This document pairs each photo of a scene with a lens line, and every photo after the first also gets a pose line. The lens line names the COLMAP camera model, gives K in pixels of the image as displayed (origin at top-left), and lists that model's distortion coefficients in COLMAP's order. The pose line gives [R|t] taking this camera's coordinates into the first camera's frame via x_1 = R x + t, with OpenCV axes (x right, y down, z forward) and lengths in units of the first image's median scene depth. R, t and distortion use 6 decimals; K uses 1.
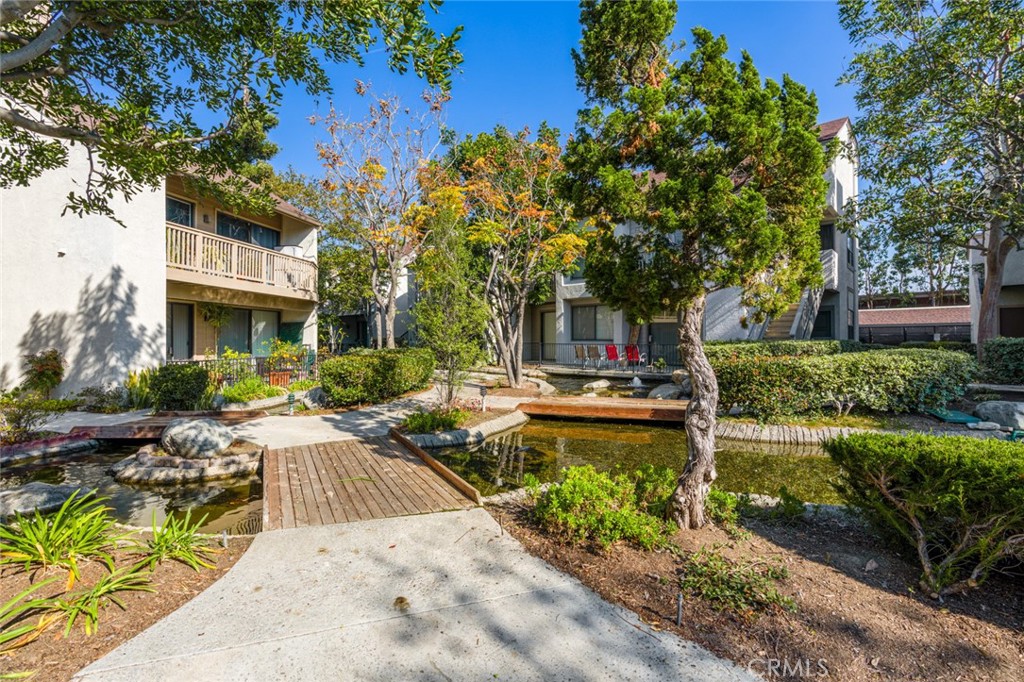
lens RADIAL K [[460.8, 0, 510.5], [0, 460.8, 340.3], [0, 0, 1]] dist [-0.004495, 0.000980]
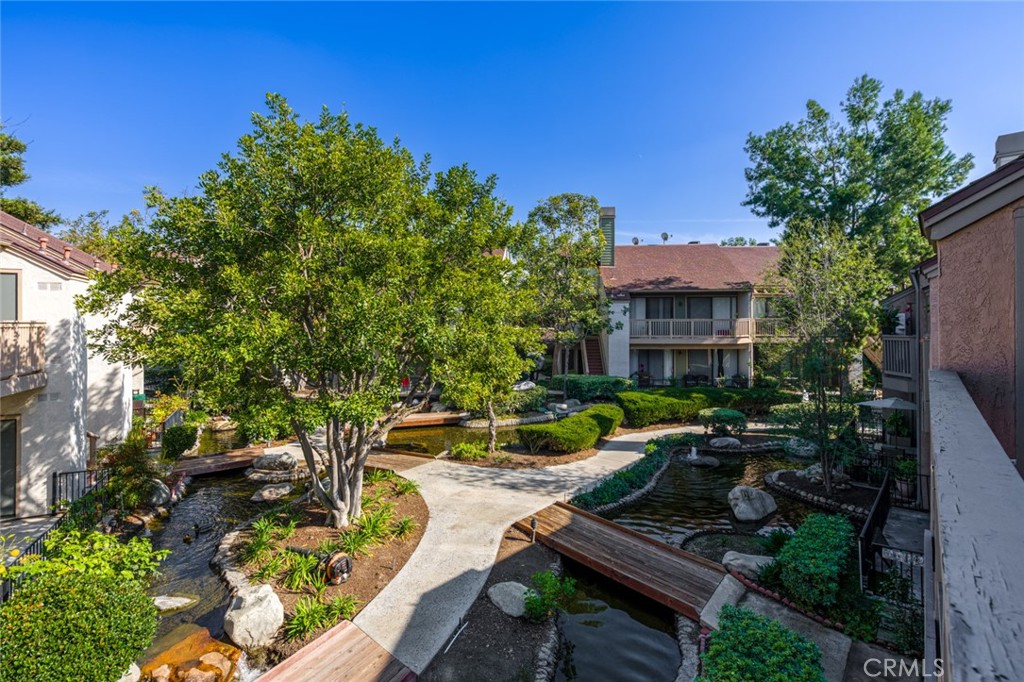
lens RADIAL K [[467.2, 0, 509.3], [0, 467.2, 323.7], [0, 0, 1]] dist [-0.007275, 0.001087]
pose [[0.785991, 0.000604, 0.618237, -2.191043], [0.001360, 0.999995, -0.002706, -0.794217], [-0.618236, 0.002968, 0.785987, -2.563703]]
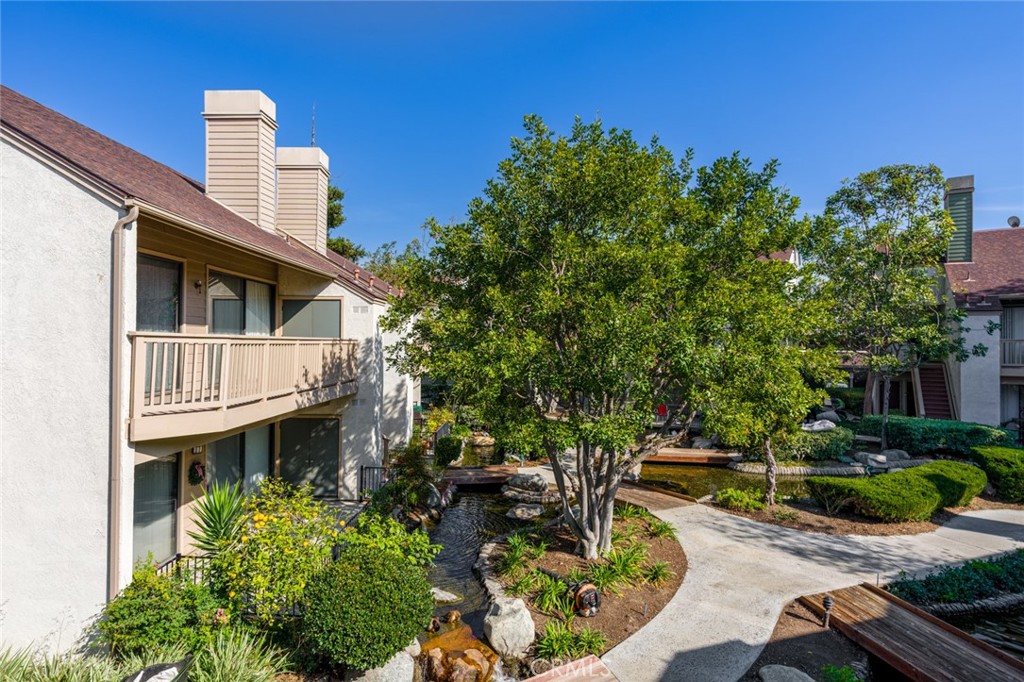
lens RADIAL K [[534.6, 0, 512.8], [0, 534.6, 344.7], [0, 0, 1]] dist [-0.003267, 0.001325]
pose [[0.985017, 0.007623, 0.172288, -2.211976], [-0.007931, 0.999968, 0.001101, -0.791470], [-0.172275, -0.002451, 0.985046, -2.626301]]
